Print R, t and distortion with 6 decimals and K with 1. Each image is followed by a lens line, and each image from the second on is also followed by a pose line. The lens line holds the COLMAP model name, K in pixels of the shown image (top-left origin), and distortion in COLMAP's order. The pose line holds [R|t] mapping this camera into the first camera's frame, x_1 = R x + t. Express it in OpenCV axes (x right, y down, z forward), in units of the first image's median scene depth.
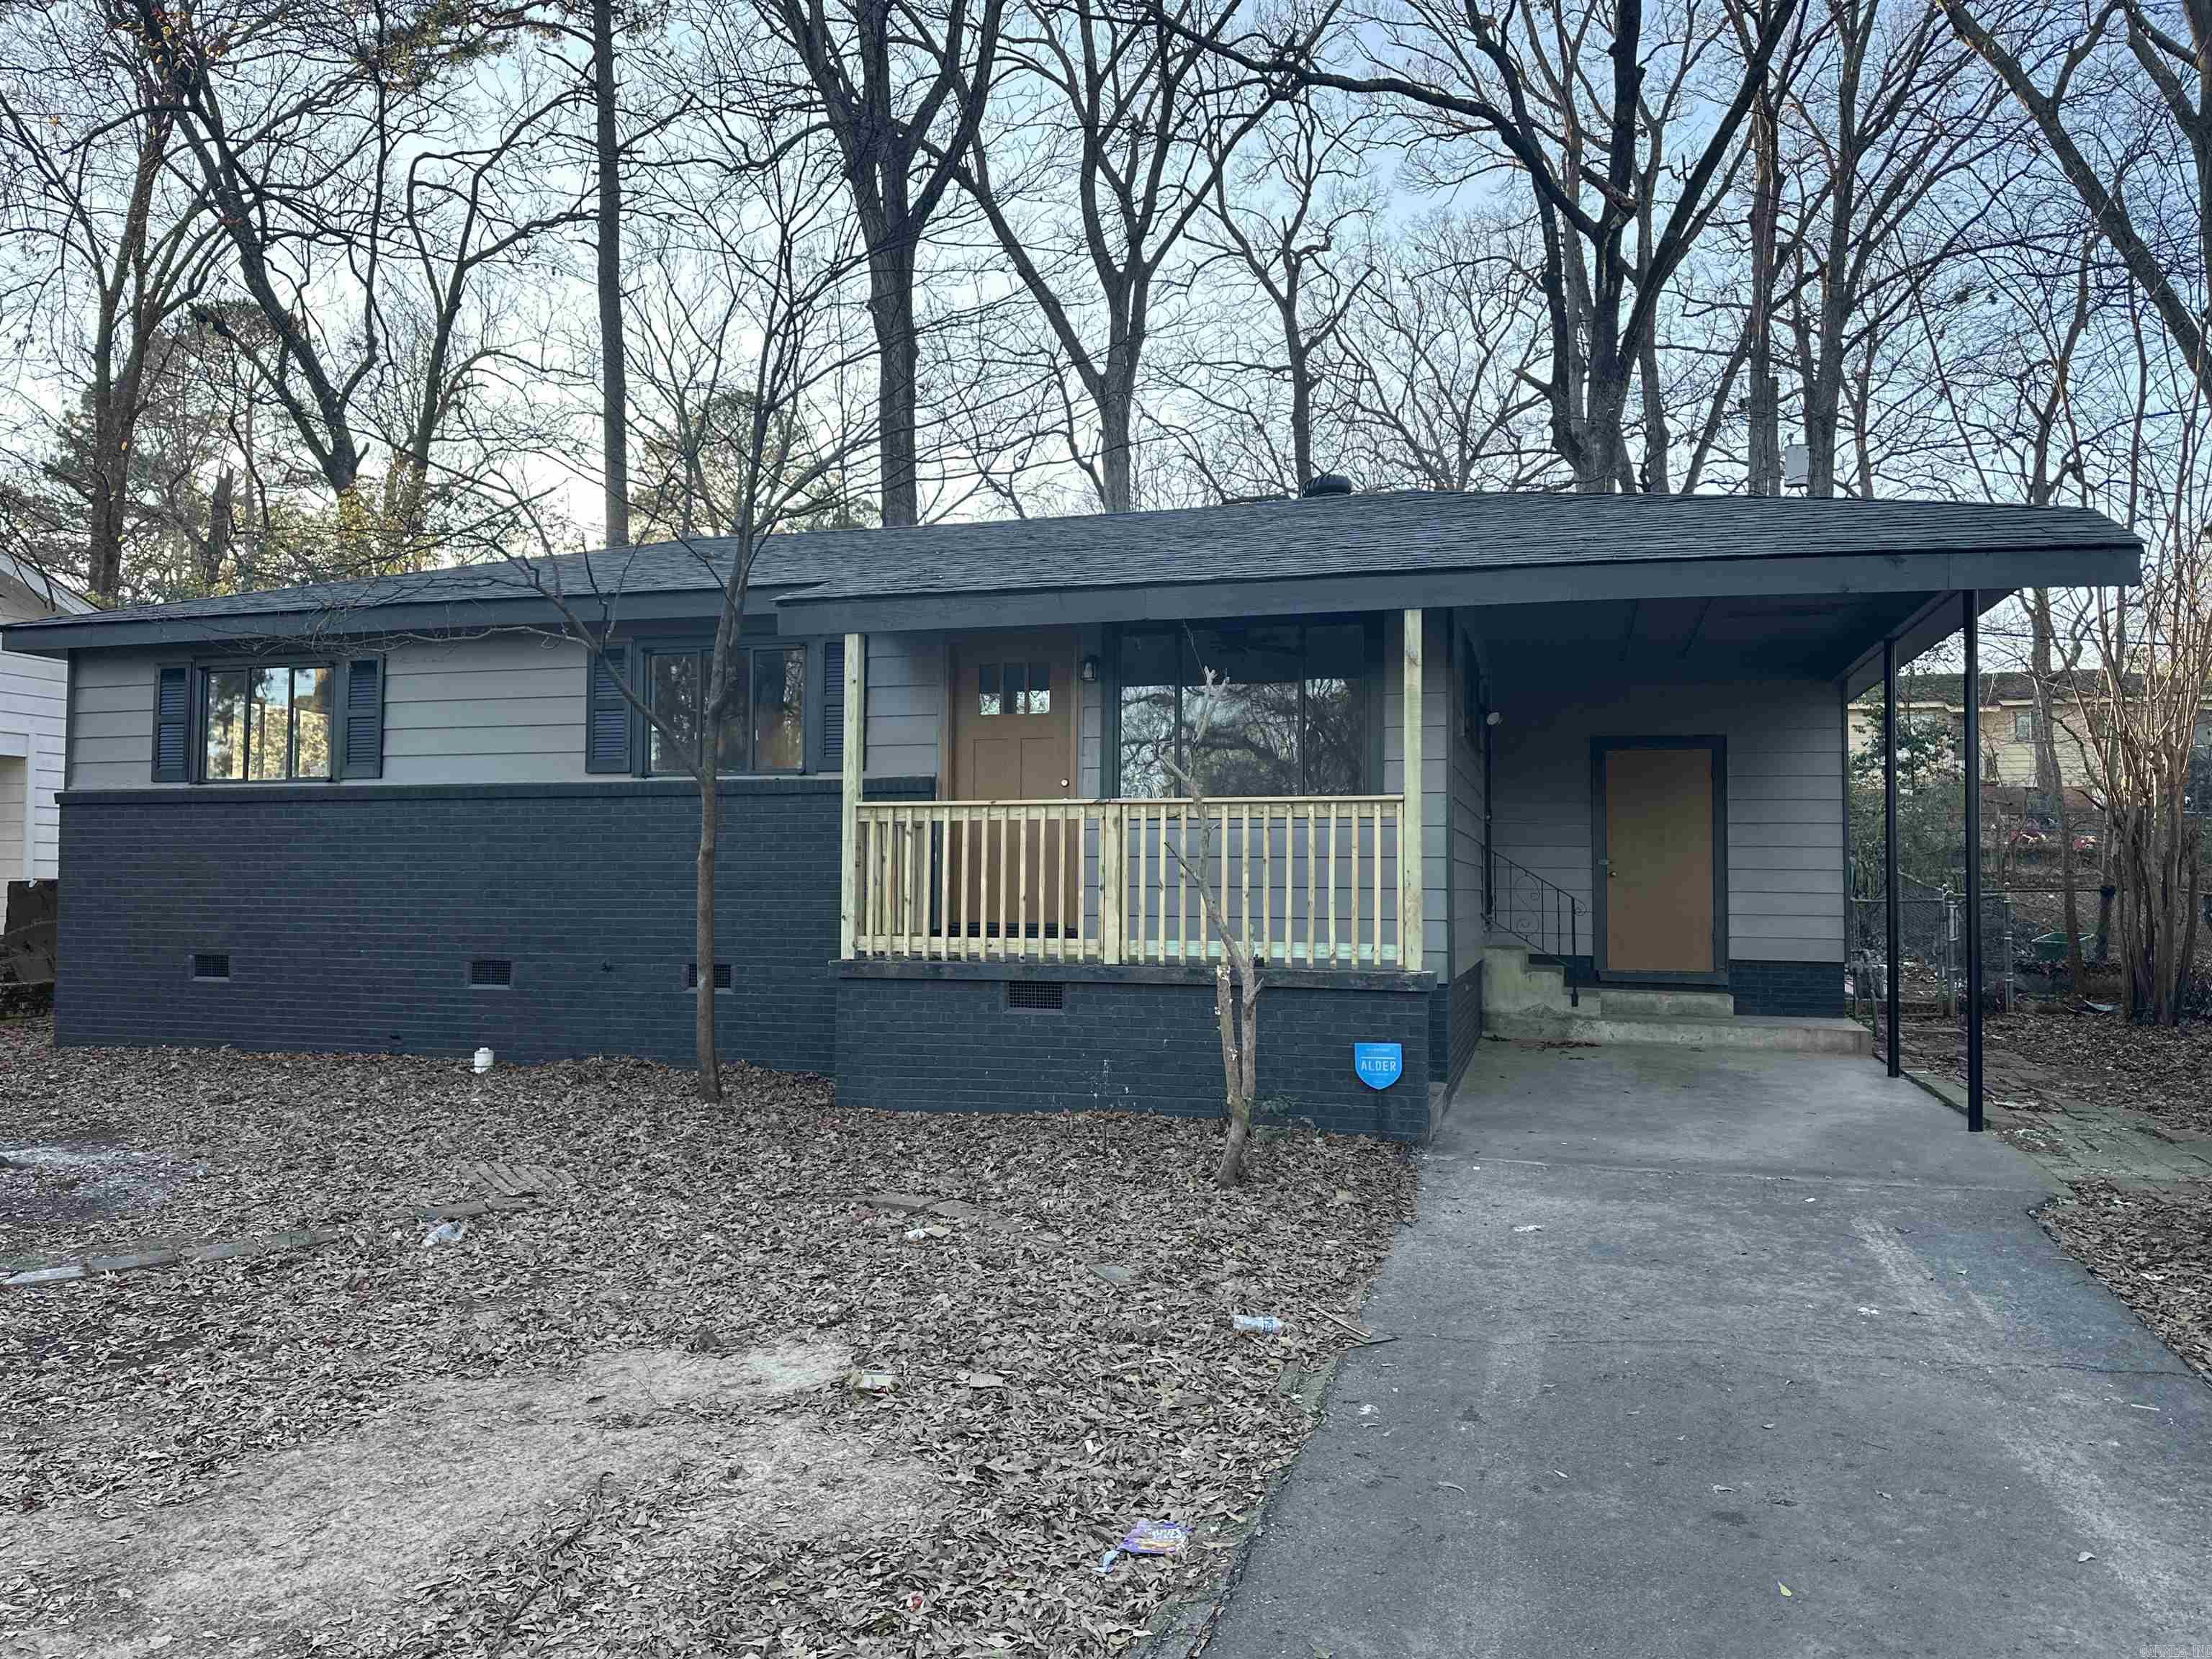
lens RADIAL K [[1532.6, 0, 1076.0], [0, 1532.6, 826.1], [0, 0, 1]] dist [0.109085, -0.137502]
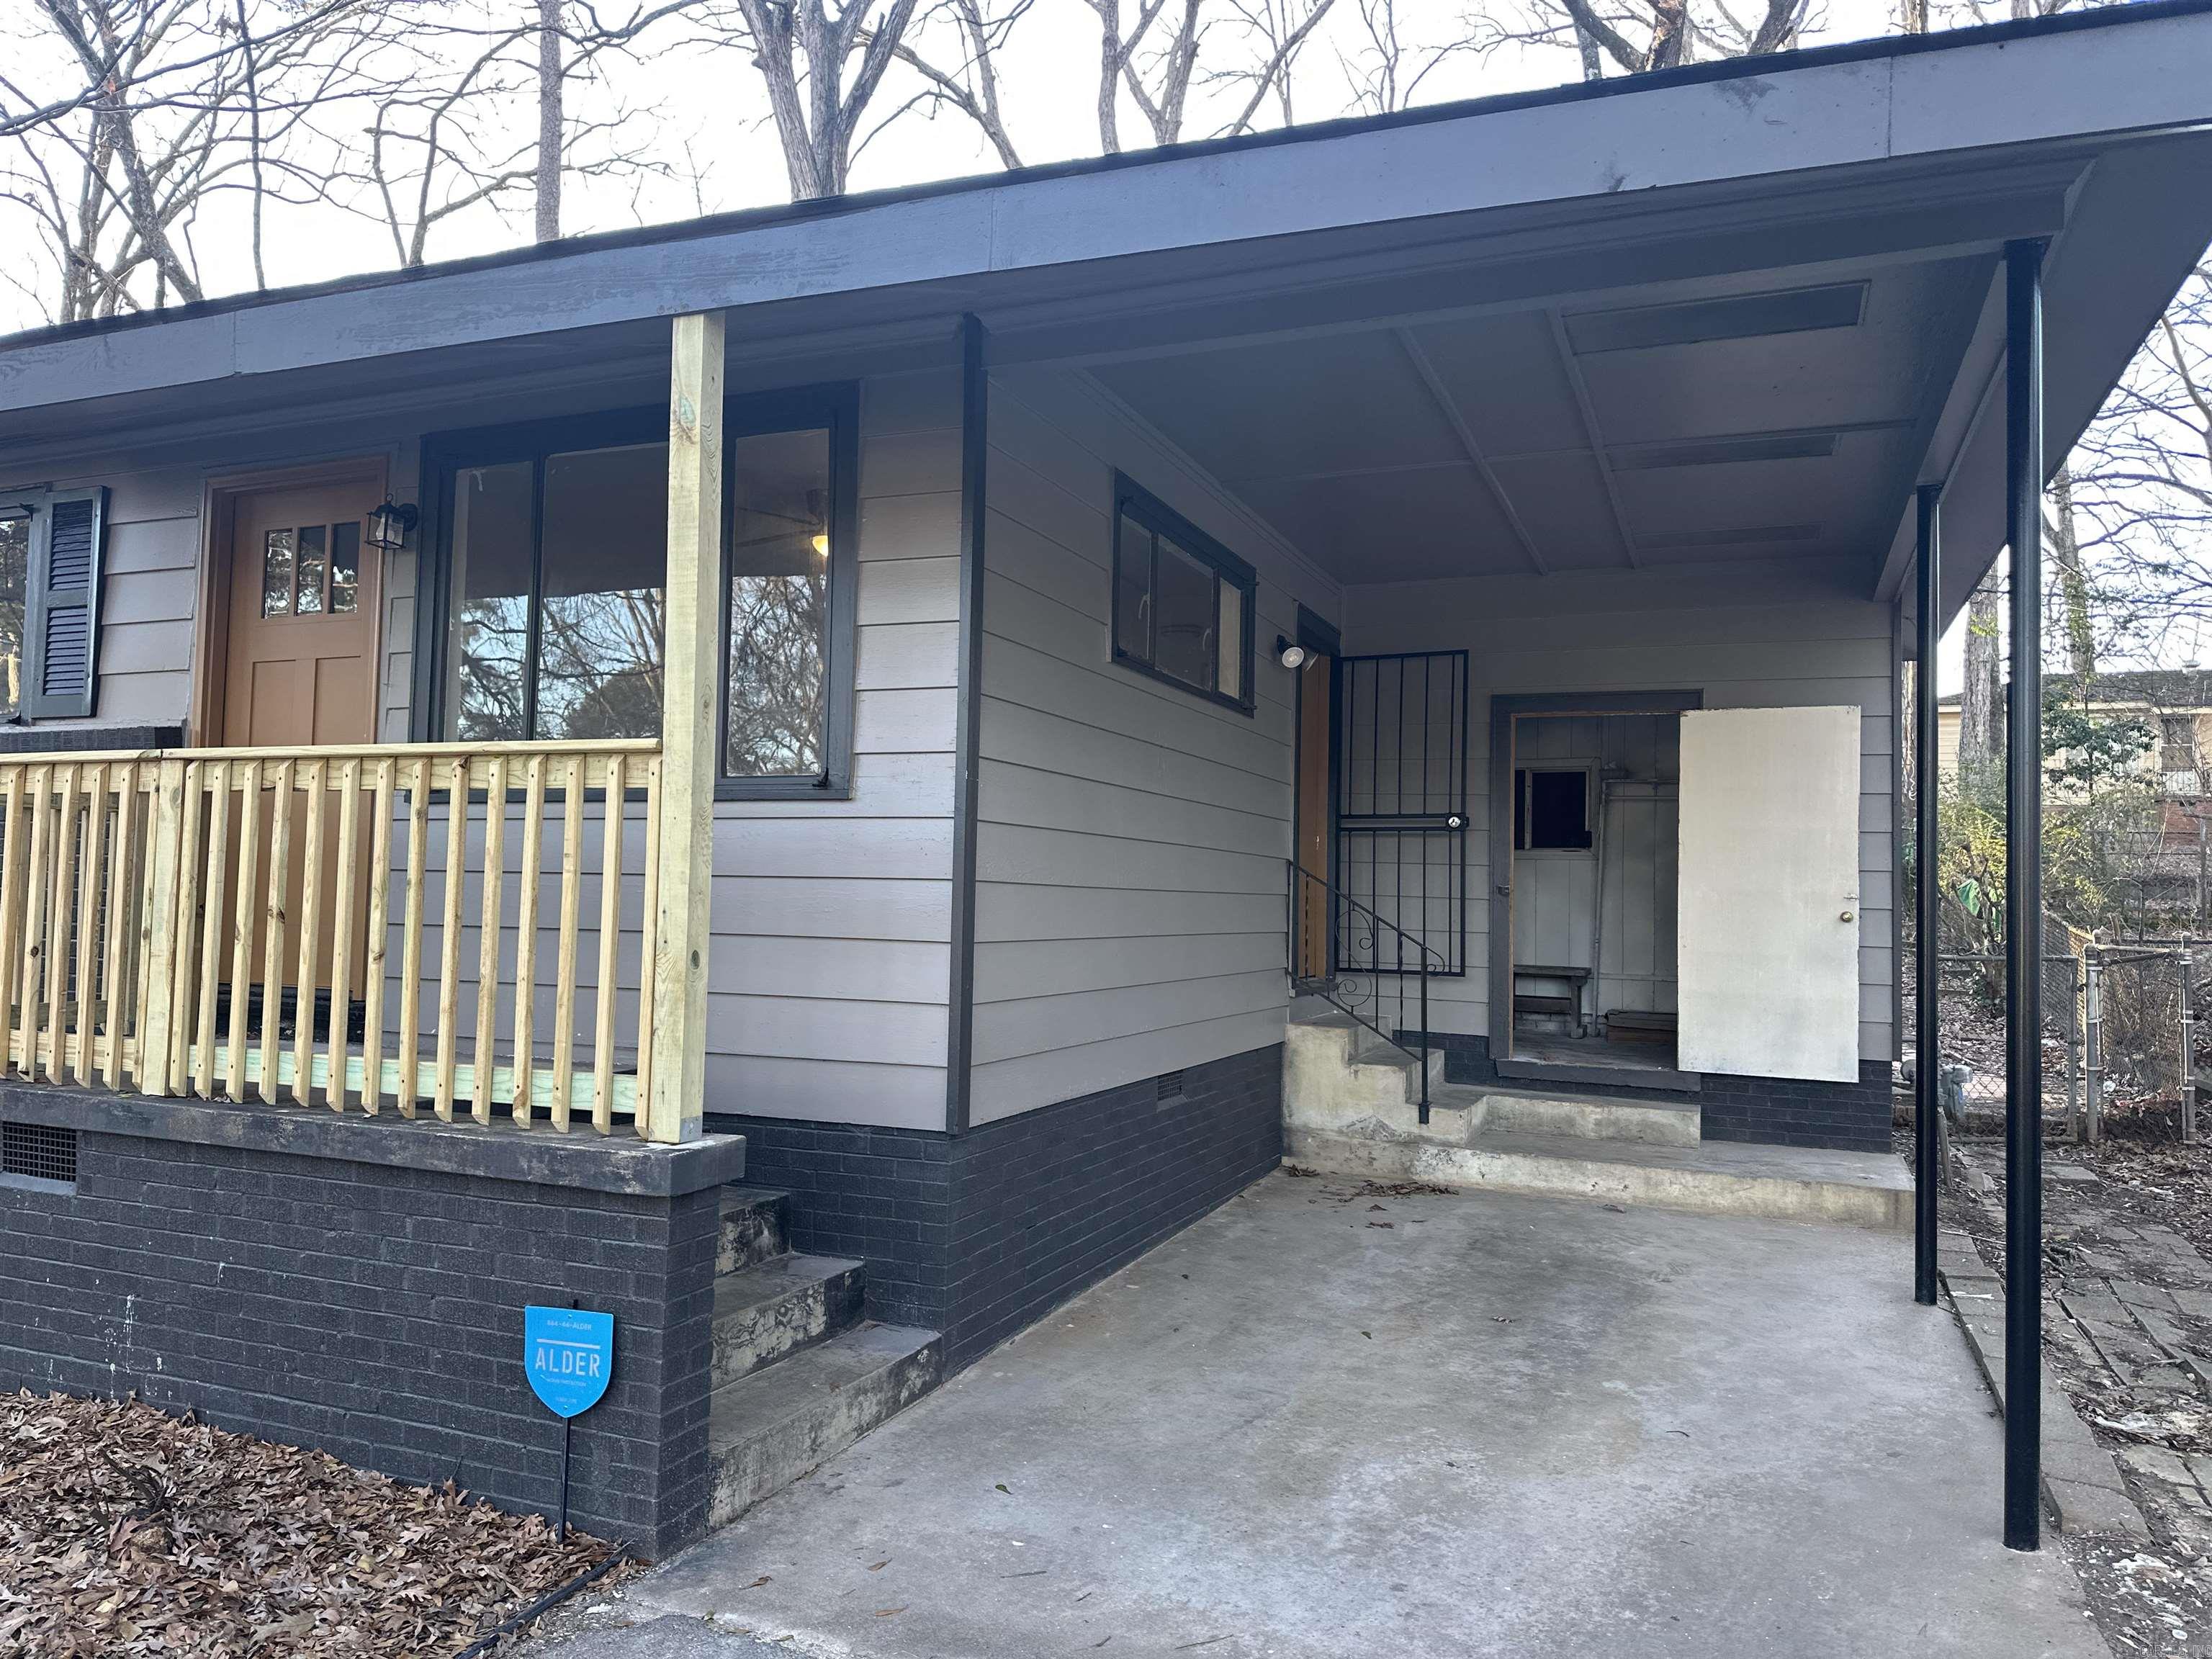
lens RADIAL K [[1532.6, 0, 1076.0], [0, 1532.6, 826.1], [0, 0, 1]] dist [0.109085, -0.137502]
pose [[0.994627, 0.010061, -0.103032, 0.105630], [-0.011043, 0.999899, -0.008972, 0.002176], [0.102931, 0.010061, 0.994638, 0.160619]]
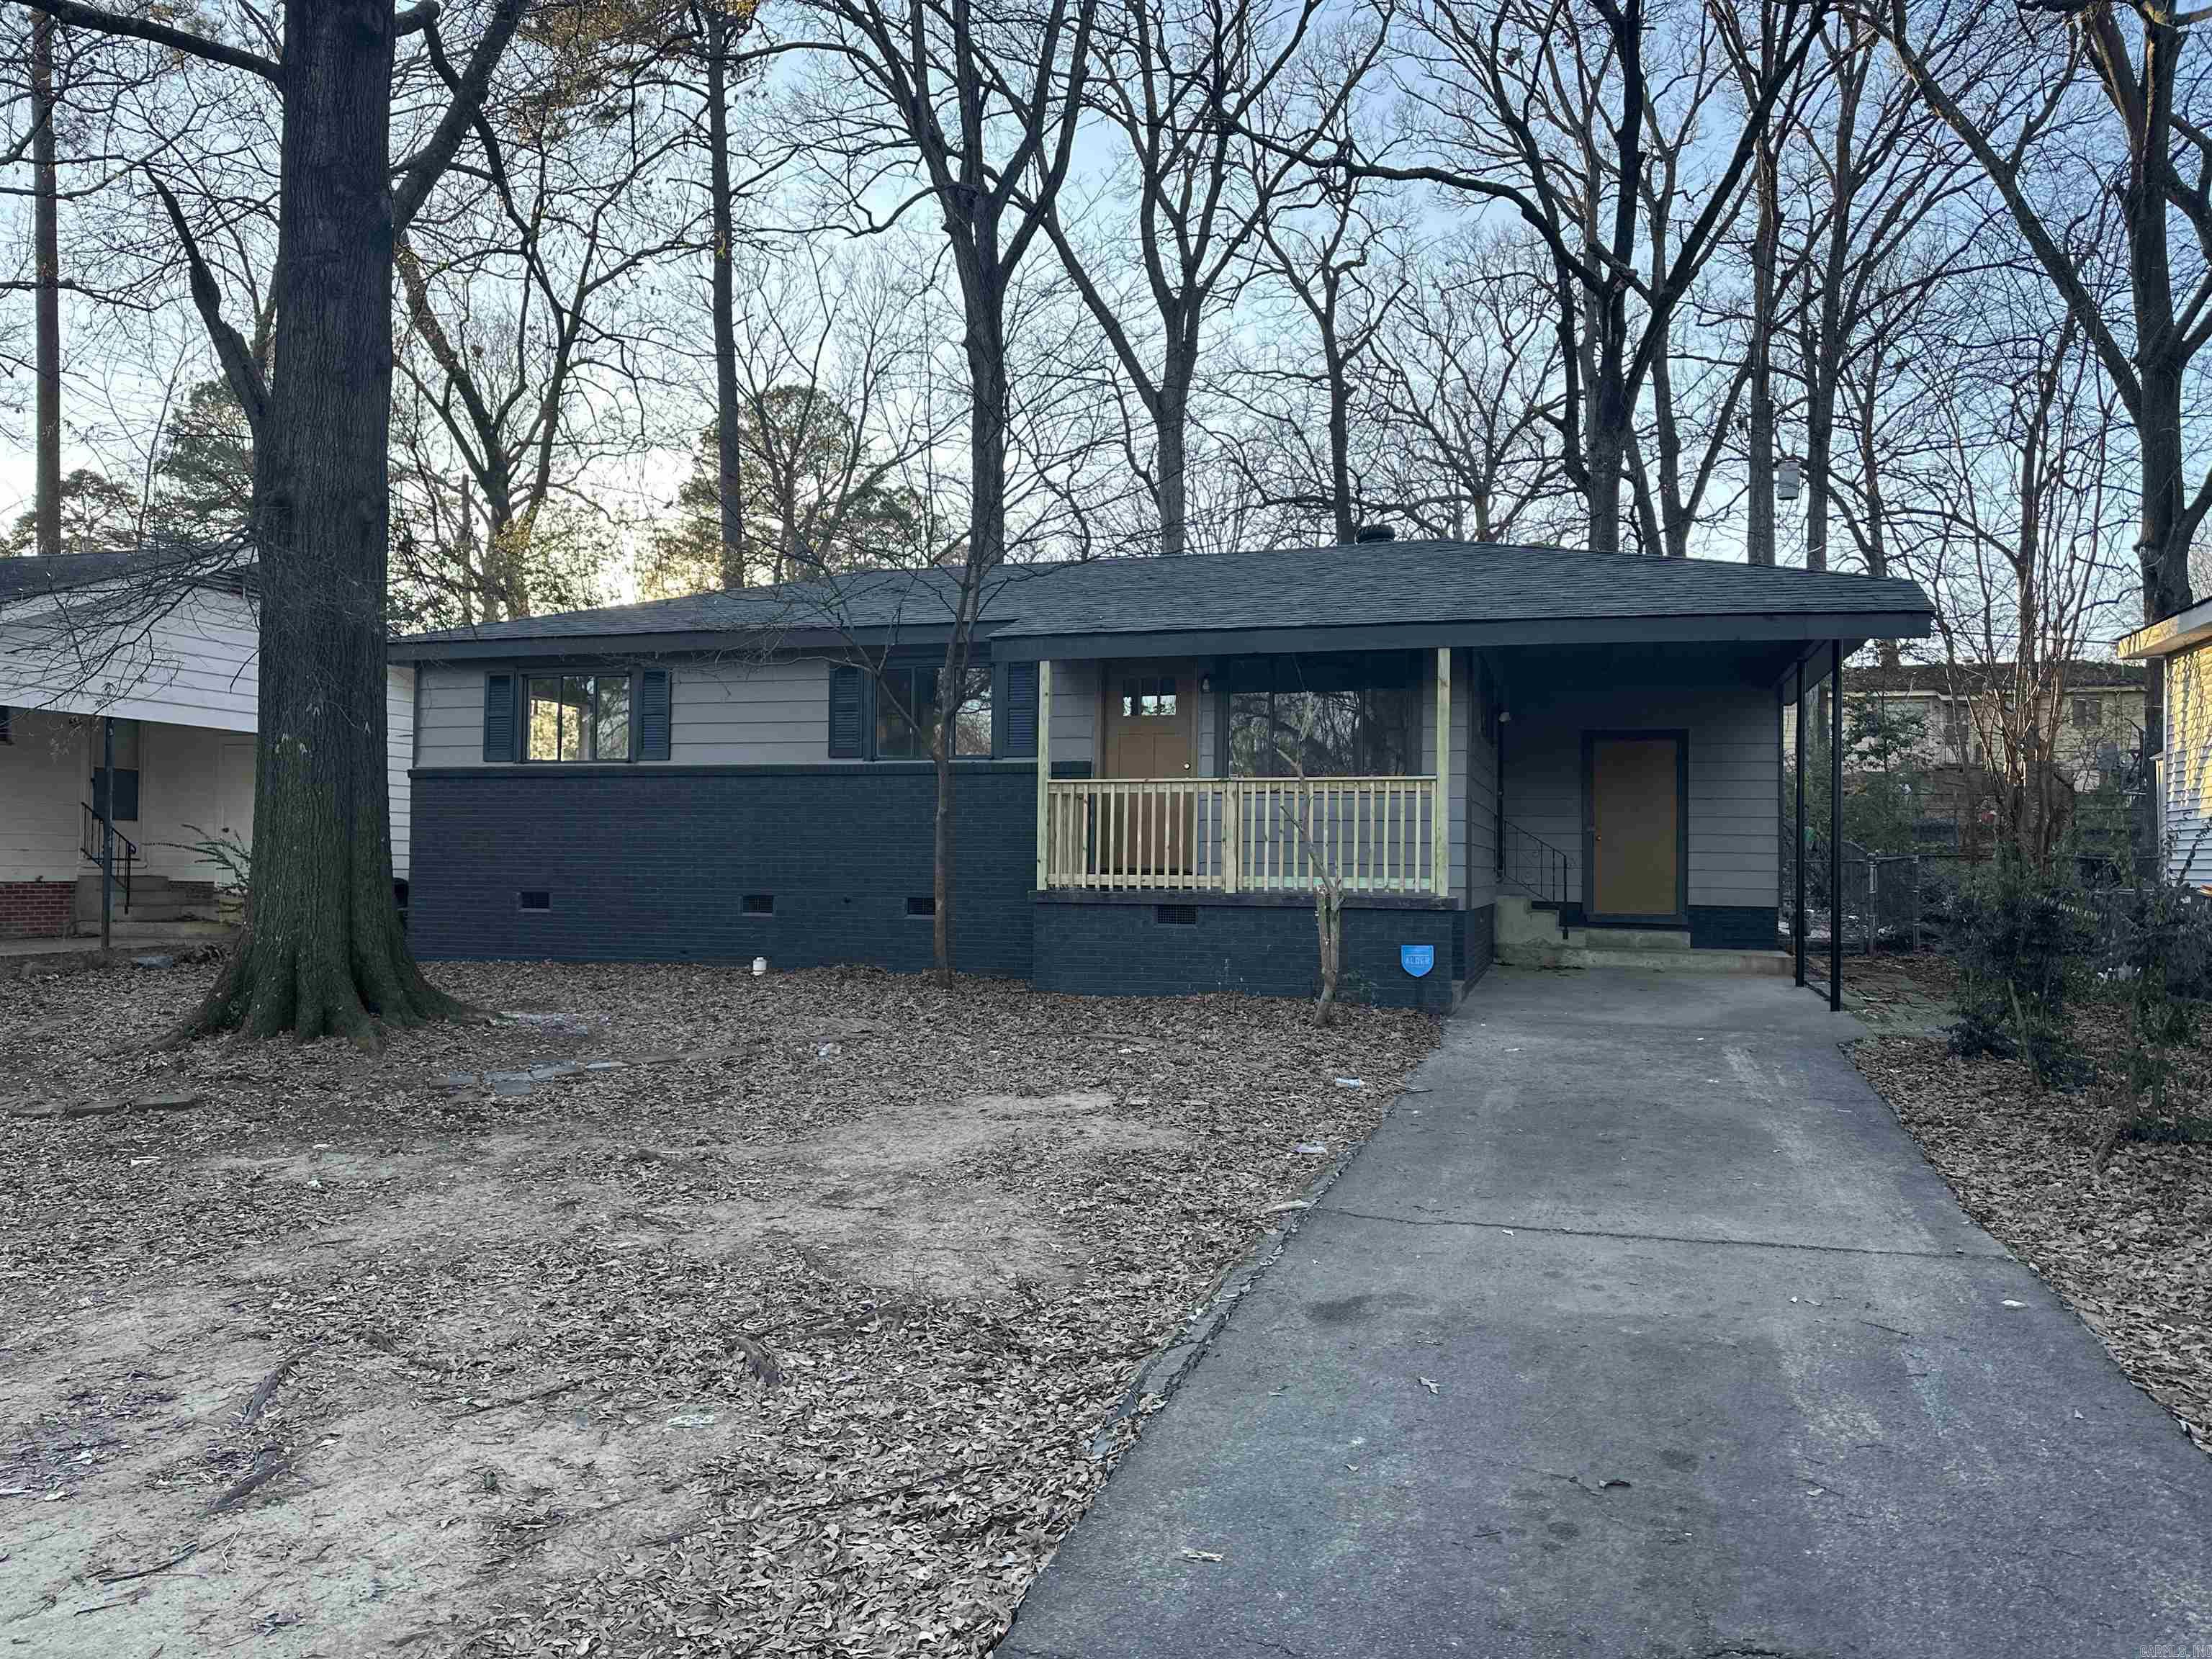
lens RADIAL K [[1532.6, 0, 1076.0], [0, 1532.6, 826.1], [0, 0, 1]] dist [0.109085, -0.137502]
pose [[0.999872, 0.004798, -0.015260, -0.029362], [-0.004580, 0.999887, 0.014334, 0.002141], [0.015327, -0.014263, 0.999781, -0.128622]]
